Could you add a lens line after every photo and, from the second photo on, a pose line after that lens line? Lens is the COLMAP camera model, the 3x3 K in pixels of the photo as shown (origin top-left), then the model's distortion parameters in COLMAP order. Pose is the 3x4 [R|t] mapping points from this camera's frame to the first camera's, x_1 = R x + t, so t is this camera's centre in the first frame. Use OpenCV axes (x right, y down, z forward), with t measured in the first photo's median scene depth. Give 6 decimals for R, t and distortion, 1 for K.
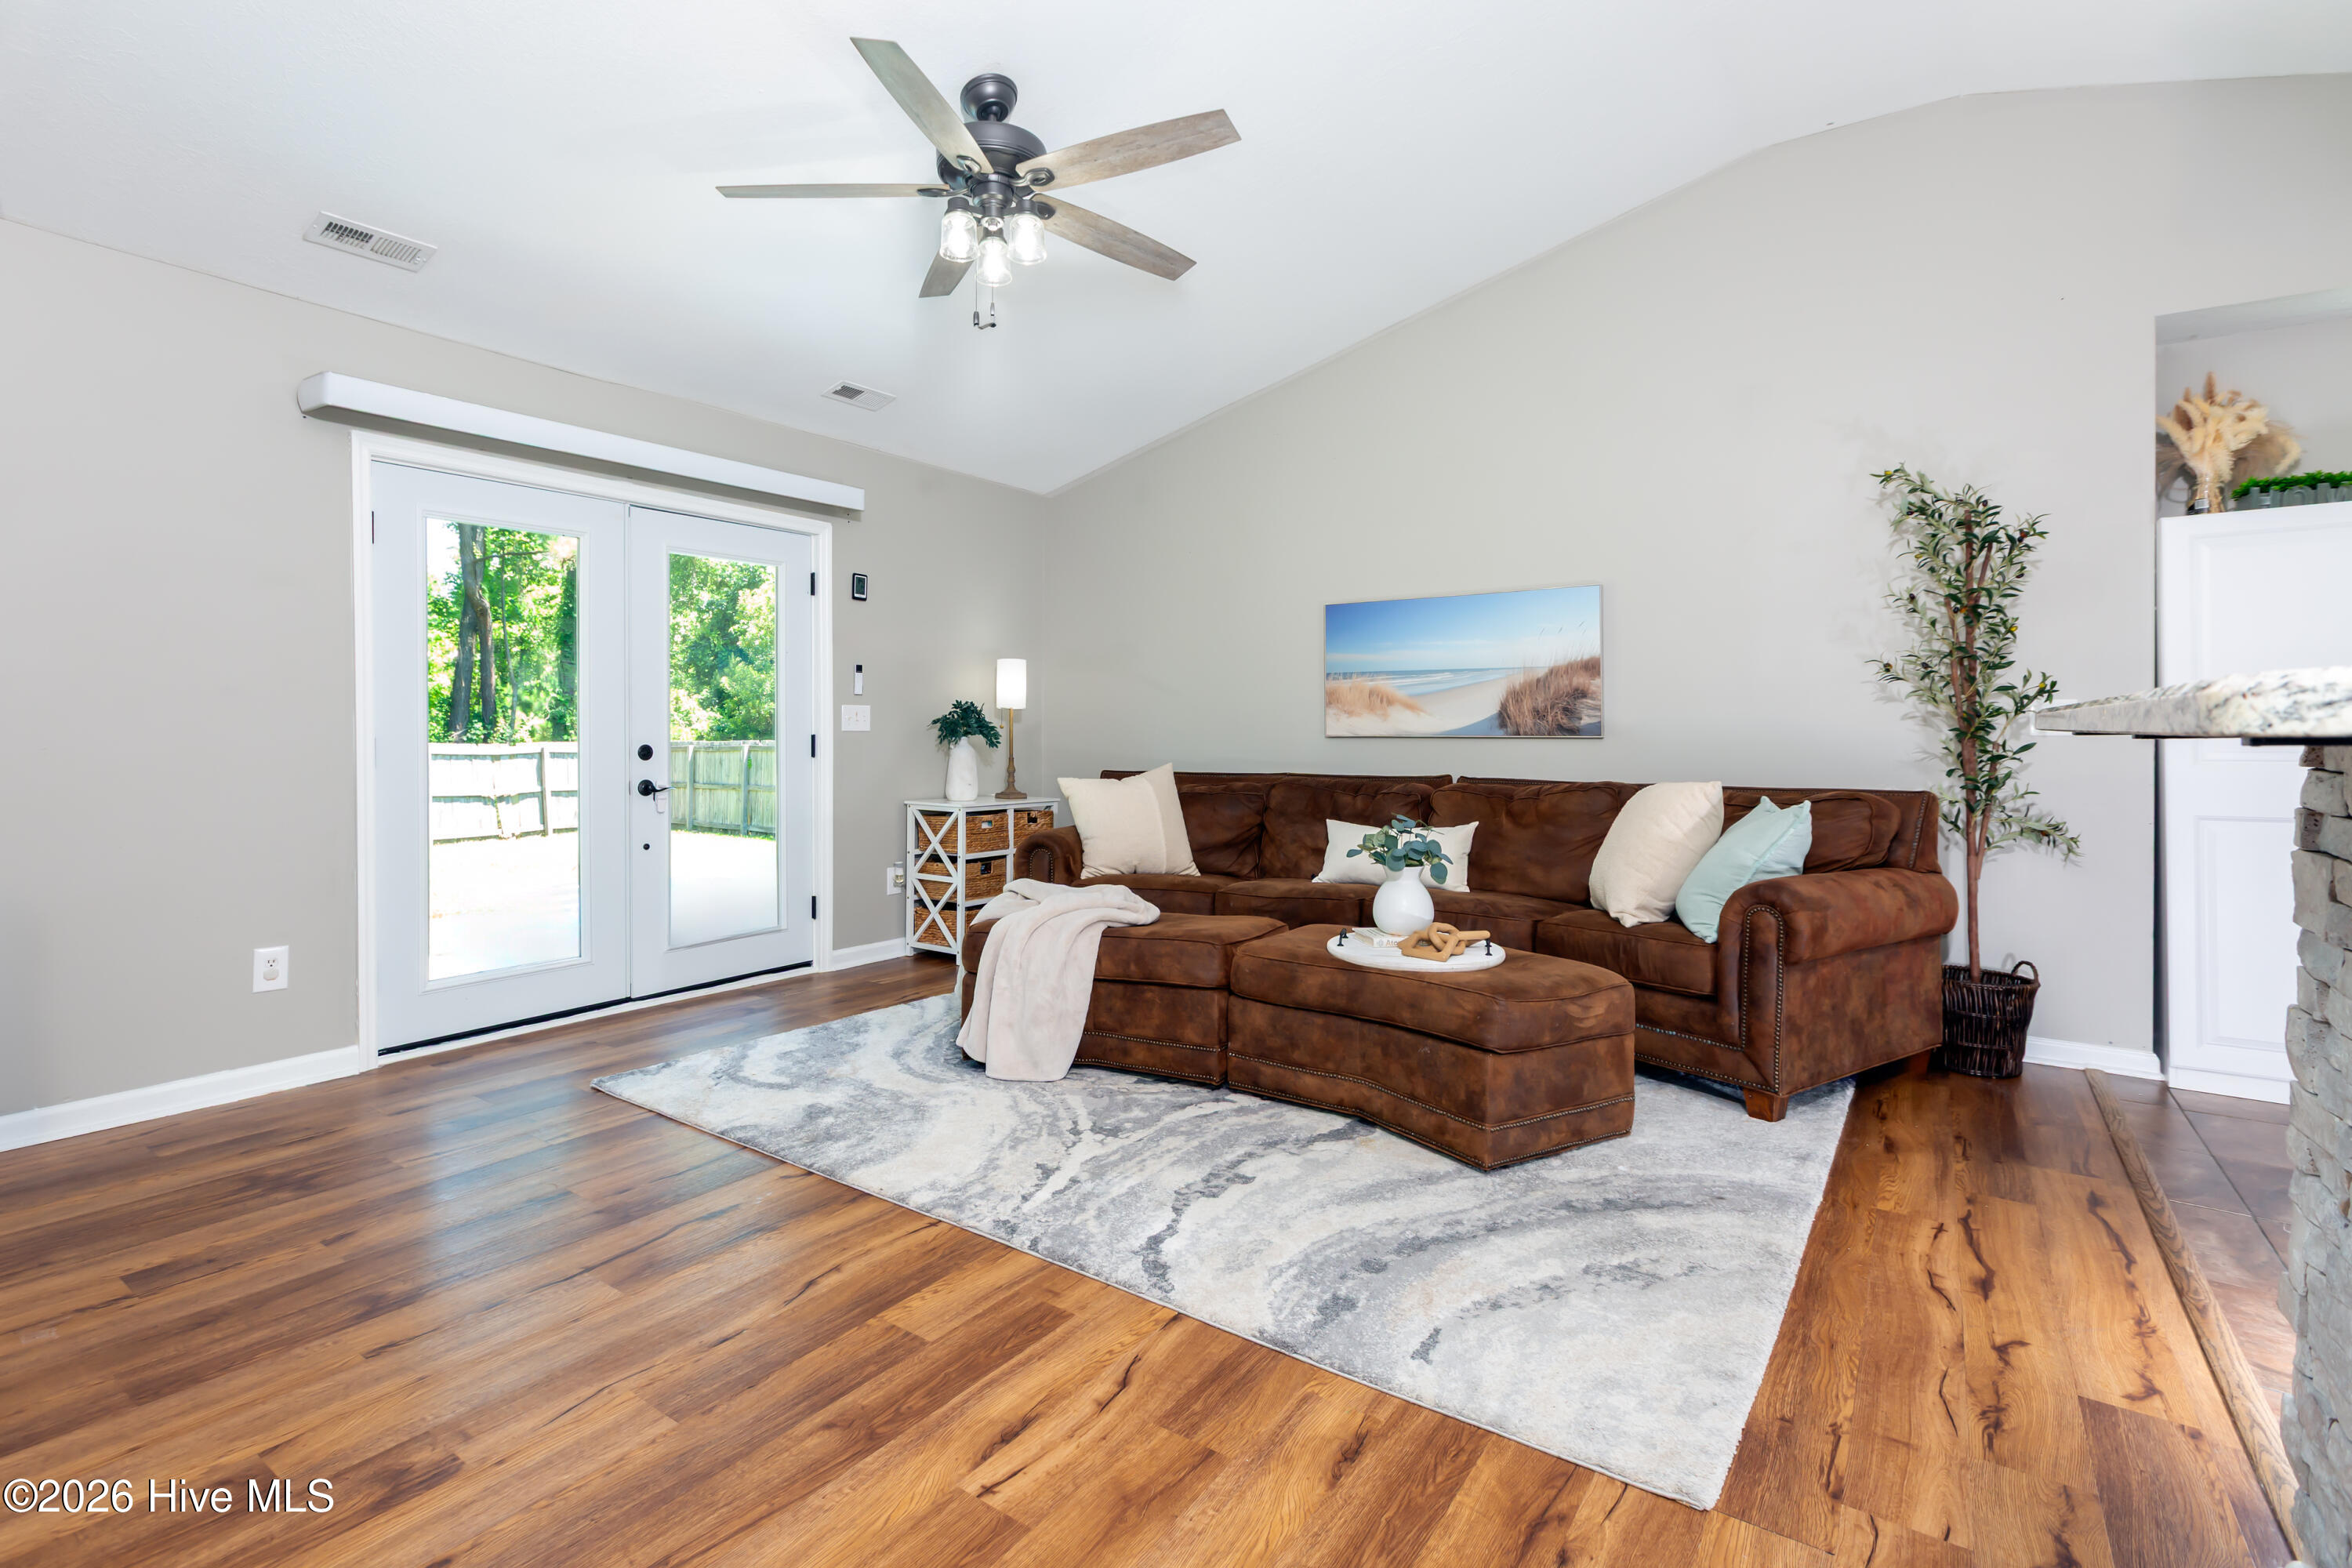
lens RADIAL K [[1084.7, 0, 1084.7], [0, 1084.7, 765.1], [0, 0, 1]] dist [0.007529, -0.004187]
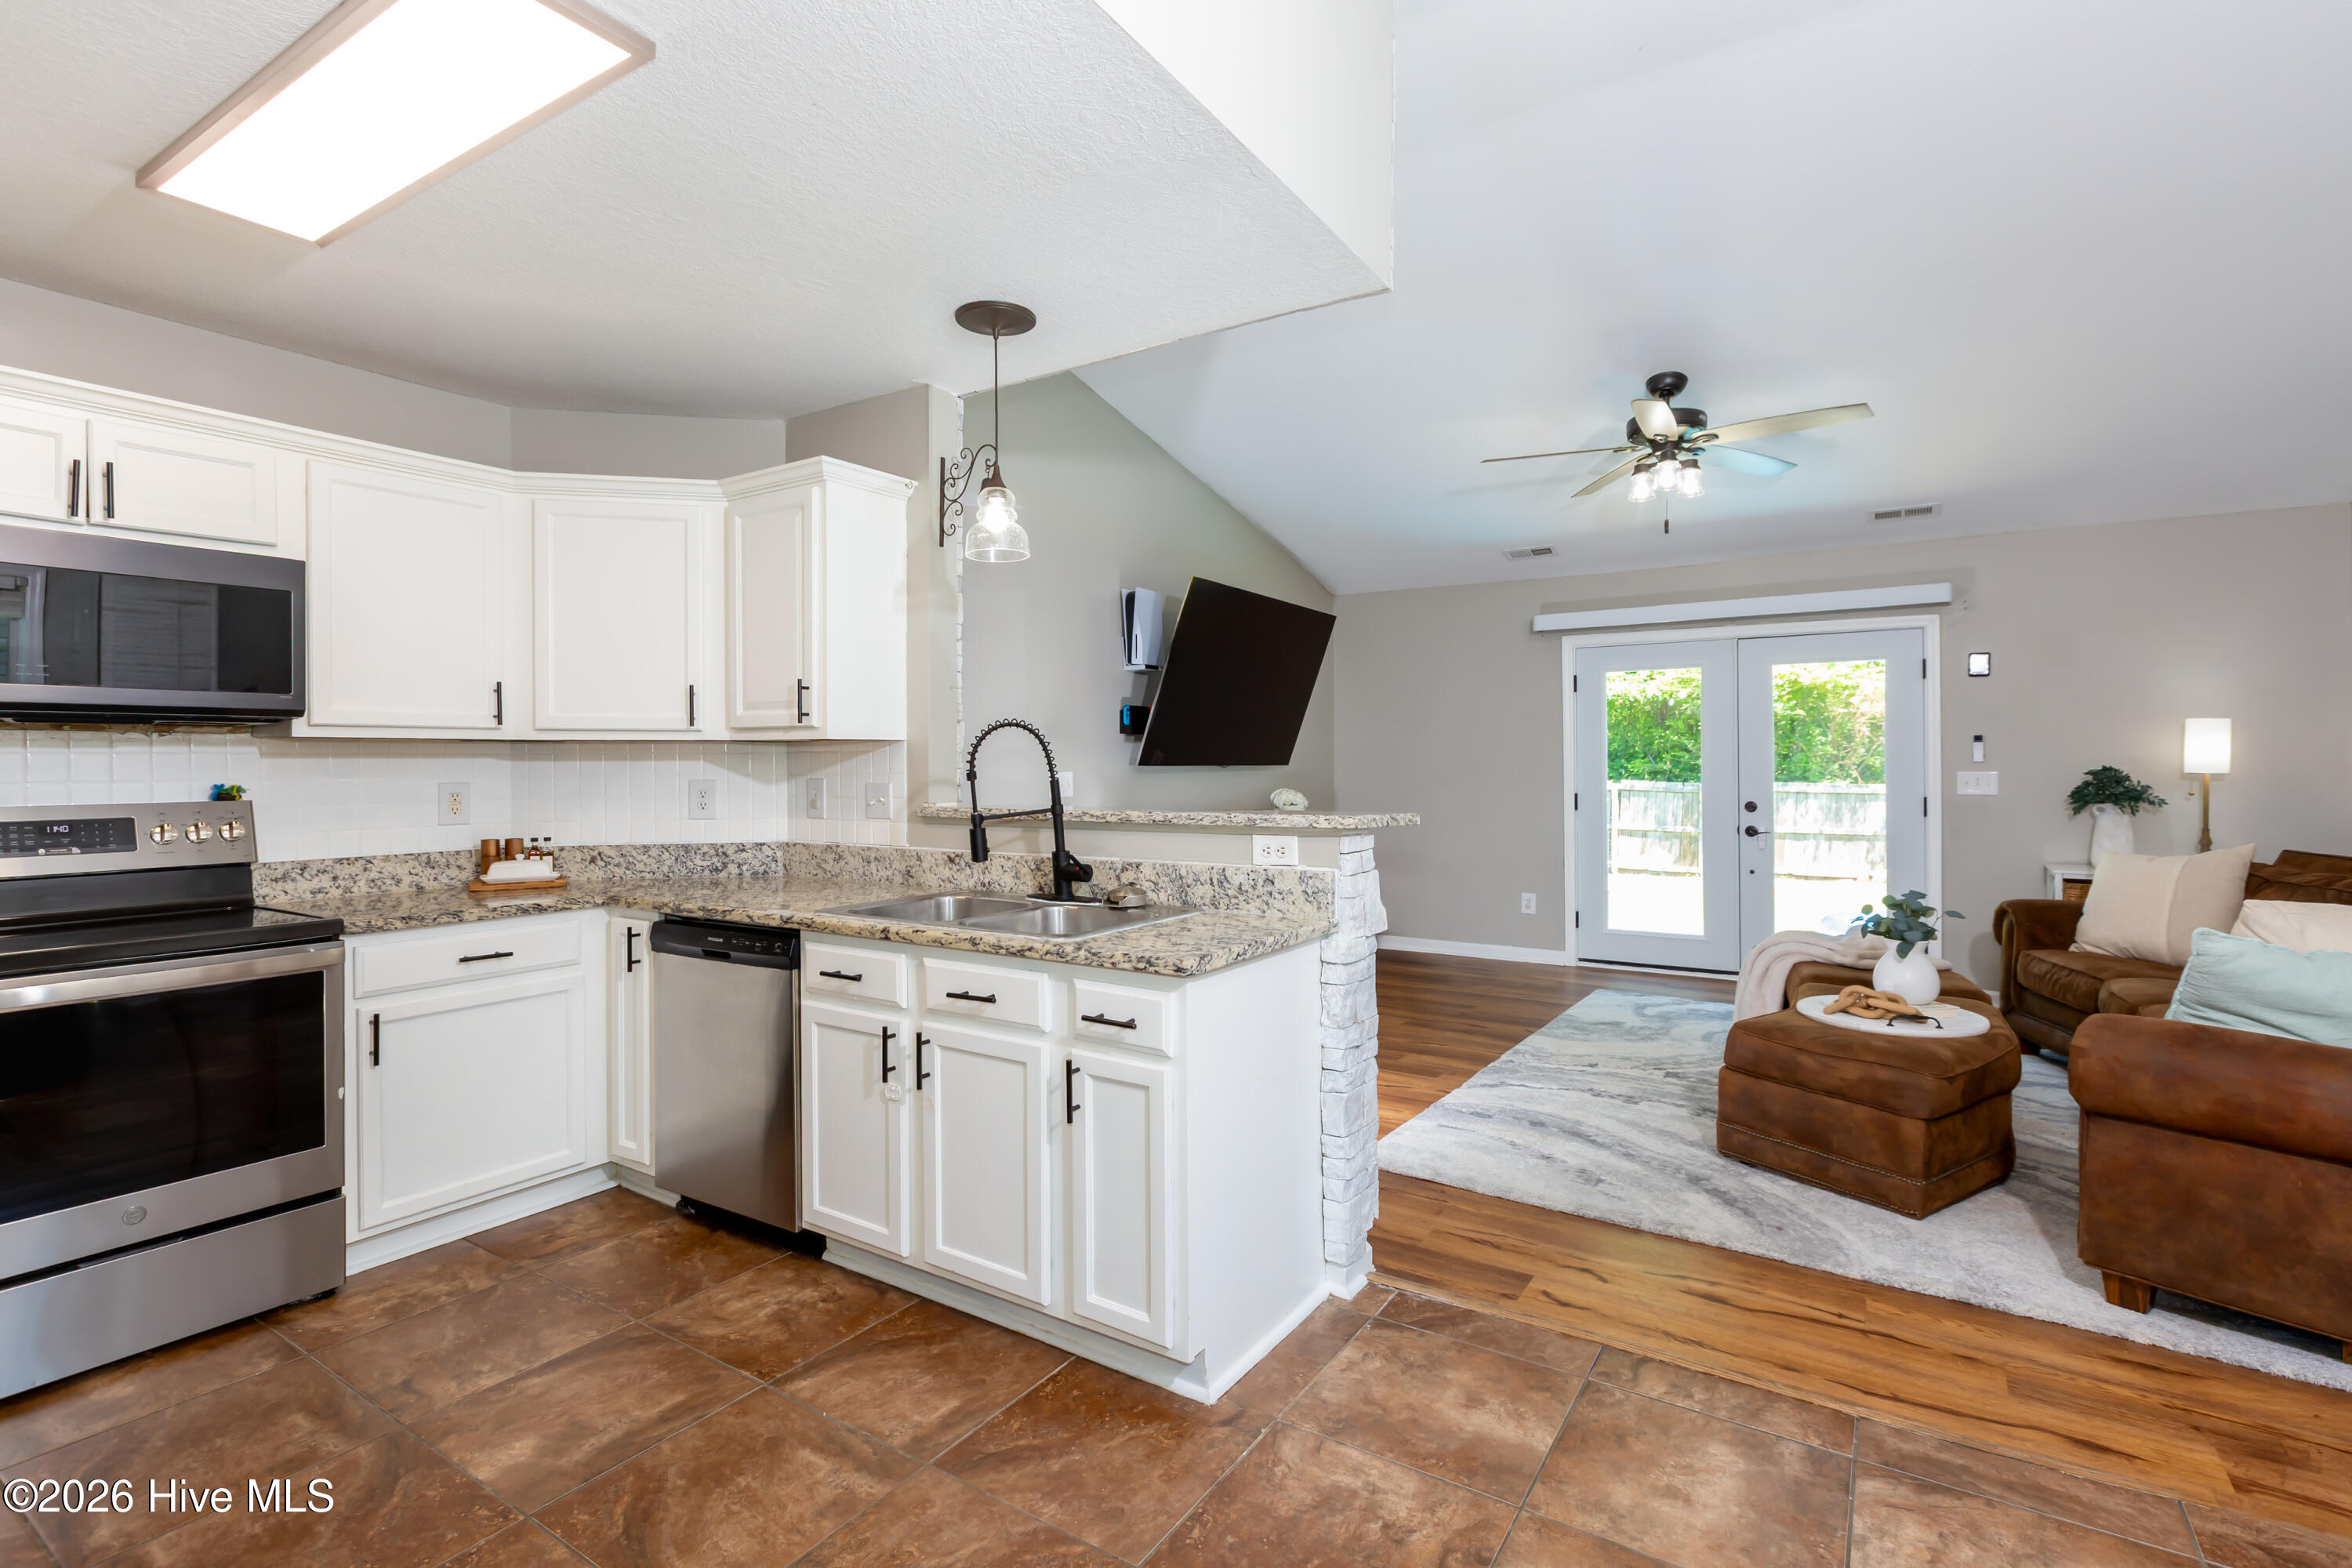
lens RADIAL K [[1084.7, 0, 1241.3], [0, 1084.7, 779.7], [0, 0, 1]] dist [0.007529, -0.004187]
pose [[0.103368, 0.010078, -0.994592, 1.495825], [-0.033335, 0.999422, 0.006662, -0.052826], [0.994084, 0.032466, 0.103644, 0.280572]]
